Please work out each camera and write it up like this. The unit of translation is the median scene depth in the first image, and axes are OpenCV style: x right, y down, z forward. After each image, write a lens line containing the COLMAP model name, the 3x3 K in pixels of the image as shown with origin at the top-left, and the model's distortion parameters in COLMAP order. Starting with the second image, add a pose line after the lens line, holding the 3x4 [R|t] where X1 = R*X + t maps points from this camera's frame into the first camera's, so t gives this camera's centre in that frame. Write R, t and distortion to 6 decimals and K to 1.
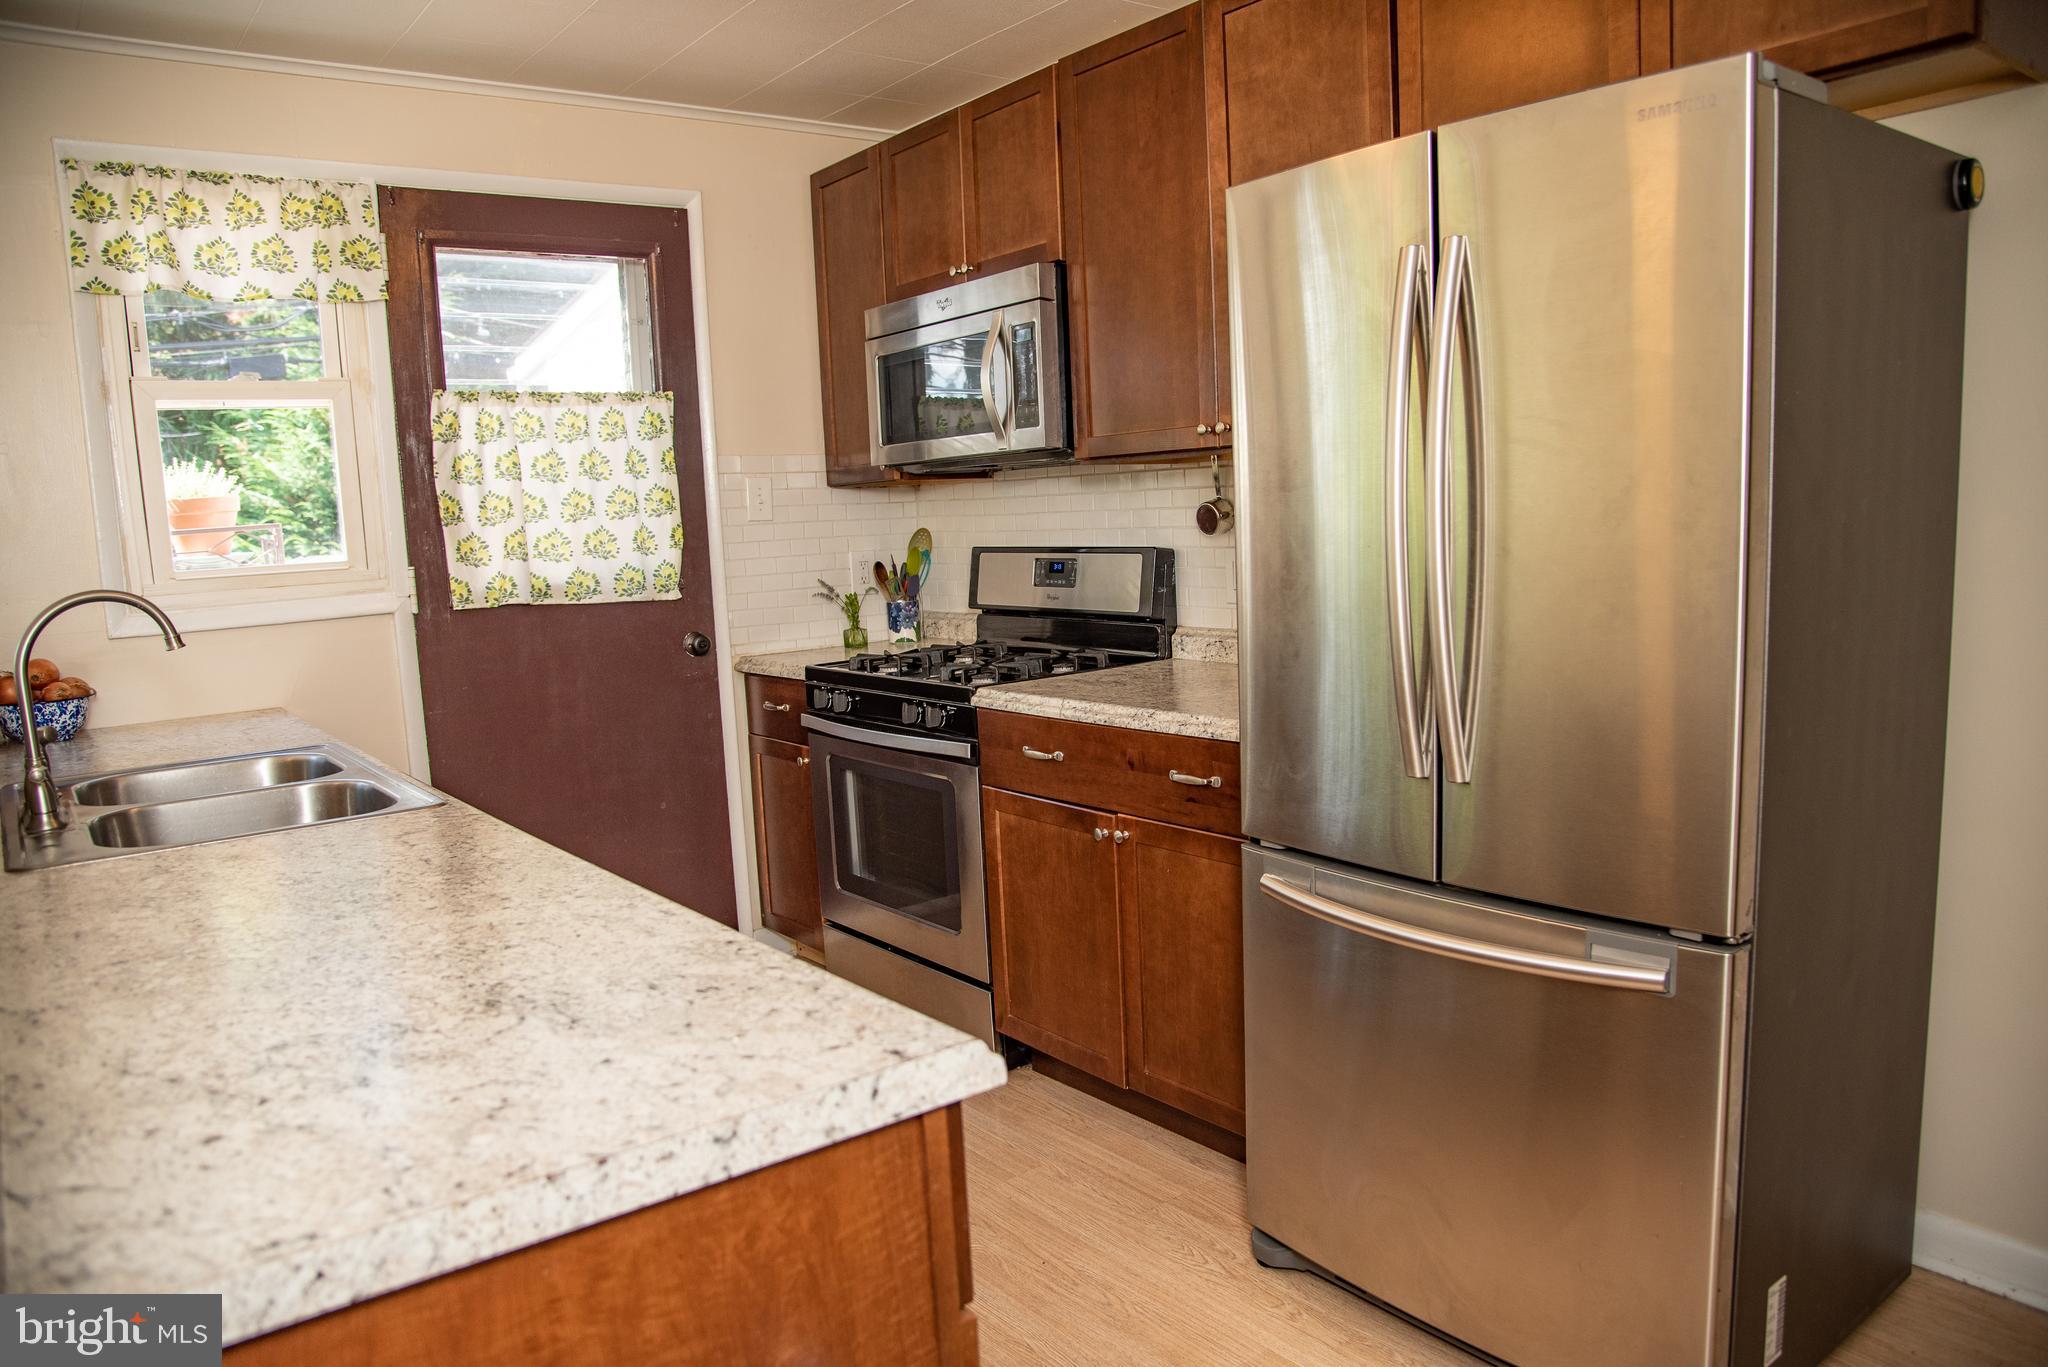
lens RADIAL K [[1401.9, 0, 1024.7], [0, 1401.9, 696.4], [0, 0, 1]] dist [-0.082504, 0.033081]
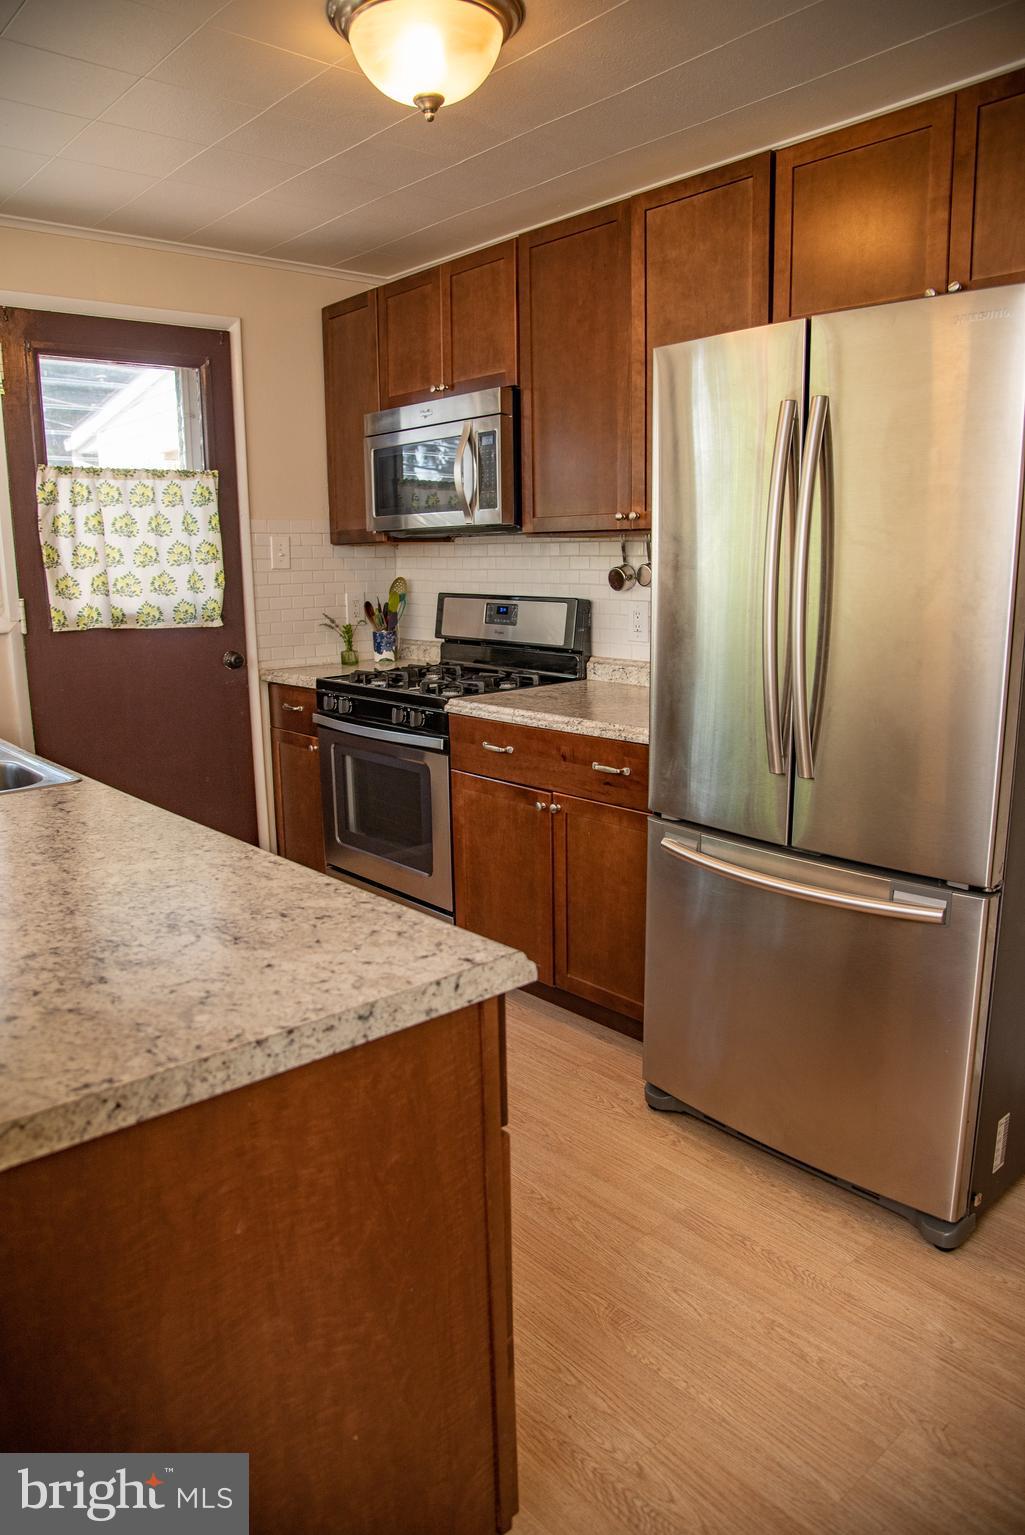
lens RADIAL K [[1050.7, 0, 513.4], [0, 1050.7, 762.1], [0, 0, 1]] dist [-0.082504, 0.033081]
pose [[0.997633, 0.017606, 0.066470, -0.040305], [-0.021689, 0.997889, 0.061217, -0.009012], [-0.065252, -0.062514, 0.995909, -0.037135]]
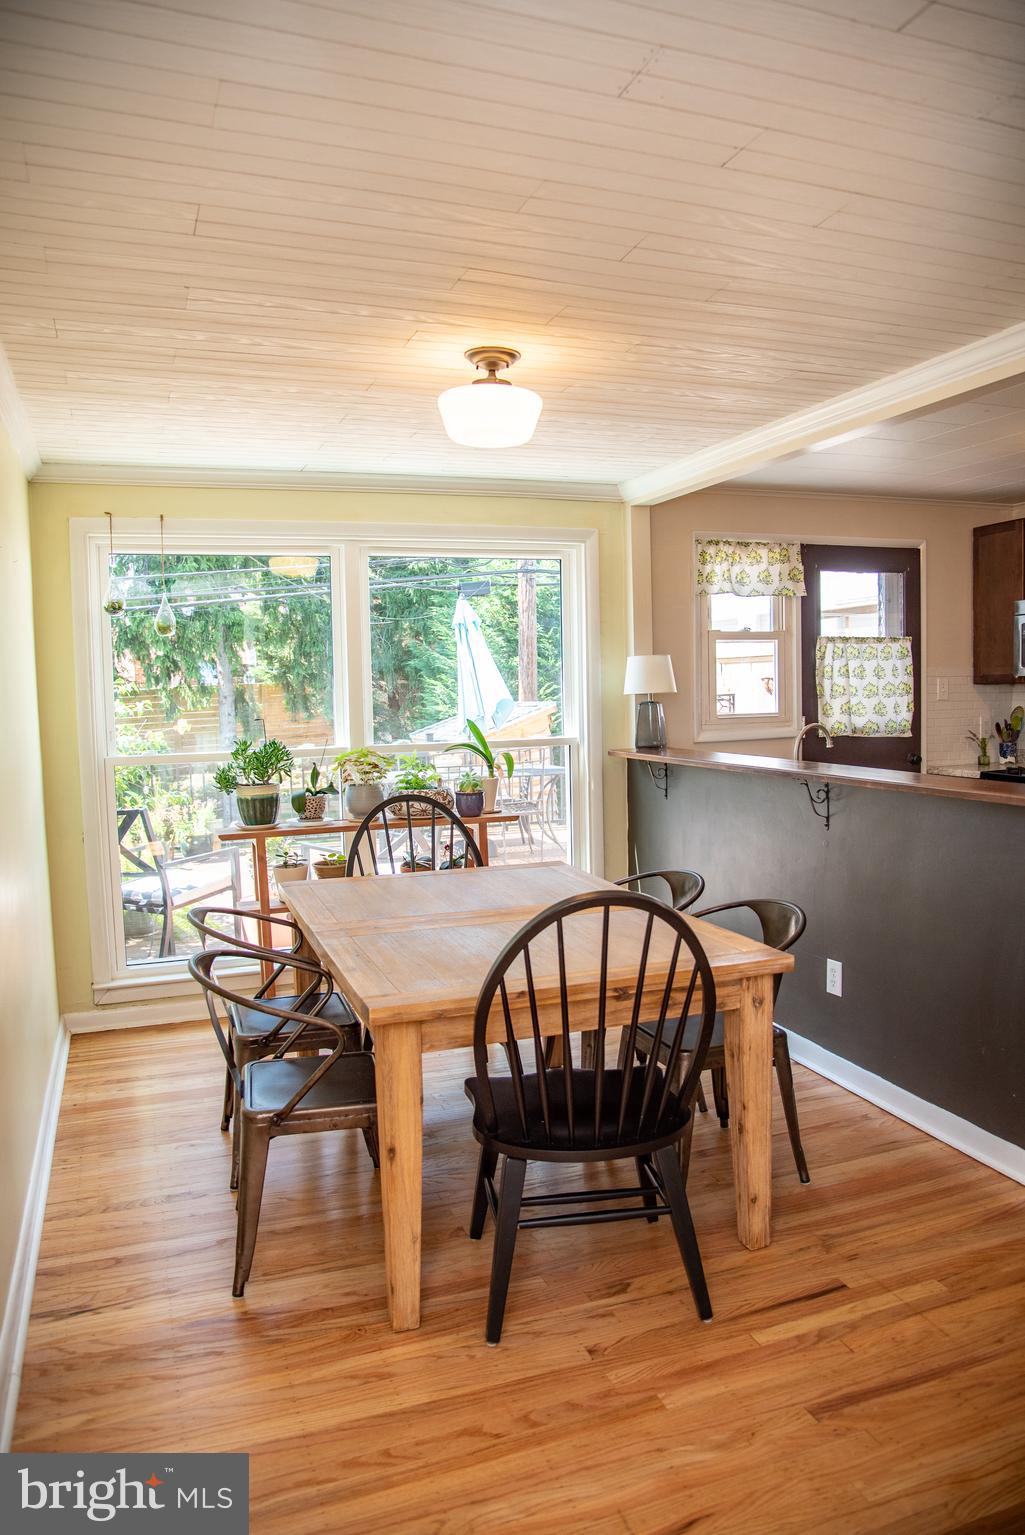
lens RADIAL K [[1050.7, 0, 512.2], [0, 1050.7, 770.7], [0, 0, 1]] dist [-0.082504, 0.033081]
pose [[0.956872, 0.045991, -0.286847, -0.478761], [-0.058983, 0.997580, -0.036811, 0.093026], [0.284460, 0.052142, 0.957269, -0.827543]]
